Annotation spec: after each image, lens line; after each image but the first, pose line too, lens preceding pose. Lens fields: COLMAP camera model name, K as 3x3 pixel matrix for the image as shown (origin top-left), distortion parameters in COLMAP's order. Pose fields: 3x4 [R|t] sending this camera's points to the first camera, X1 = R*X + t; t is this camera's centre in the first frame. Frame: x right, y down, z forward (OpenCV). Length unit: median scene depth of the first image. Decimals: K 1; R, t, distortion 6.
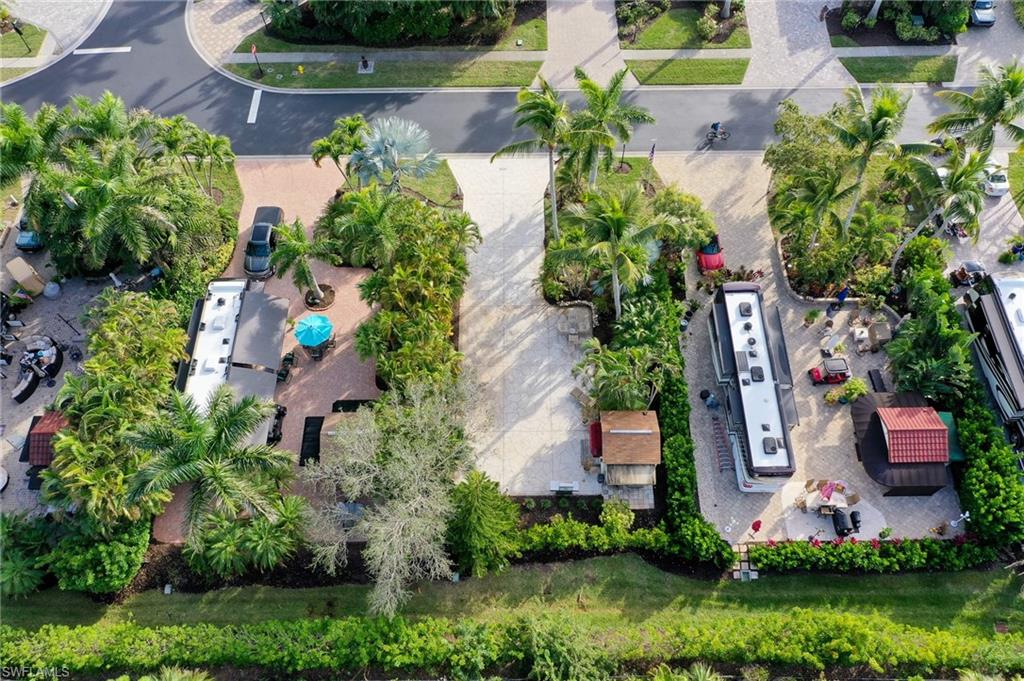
lens RADIAL K [[810.7, 0, 509.8], [0, 810.7, 340.4], [0, 0, 1]] dist [0.001649, -0.003368]
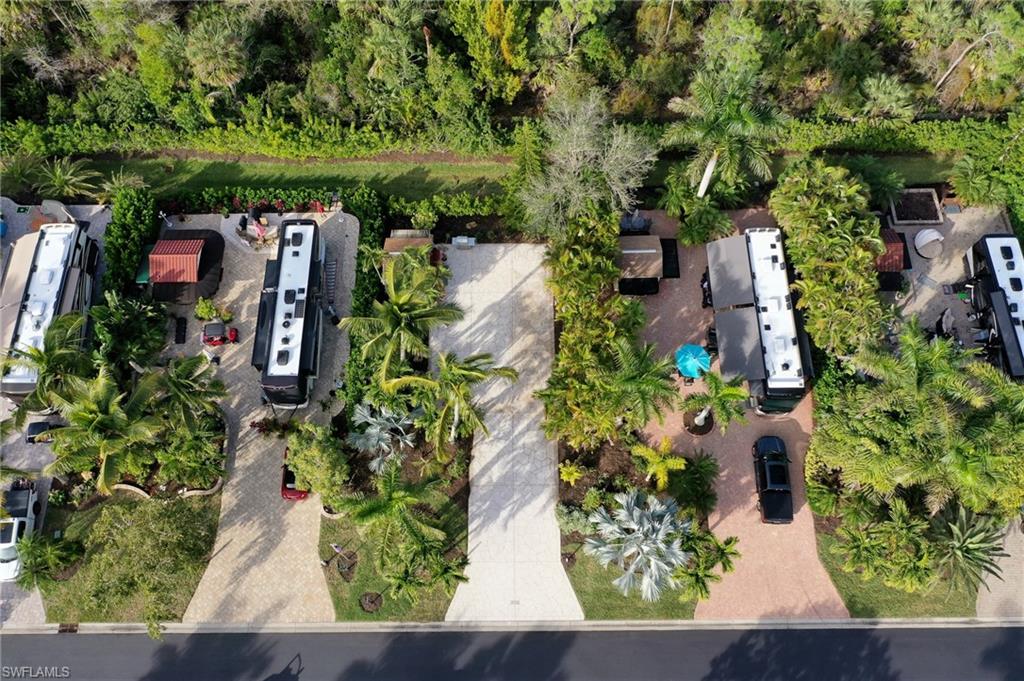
lens RADIAL K [[810.7, 0, 509.5], [0, 810.7, 340.8], [0, 0, 1]] dist [0.001649, -0.003368]
pose [[-0.999529, 0.014243, 0.027176, -0.035663], [0.013785, -0.582840, 0.812470, -0.898287], [0.027411, 0.812462, 0.582369, 0.377475]]
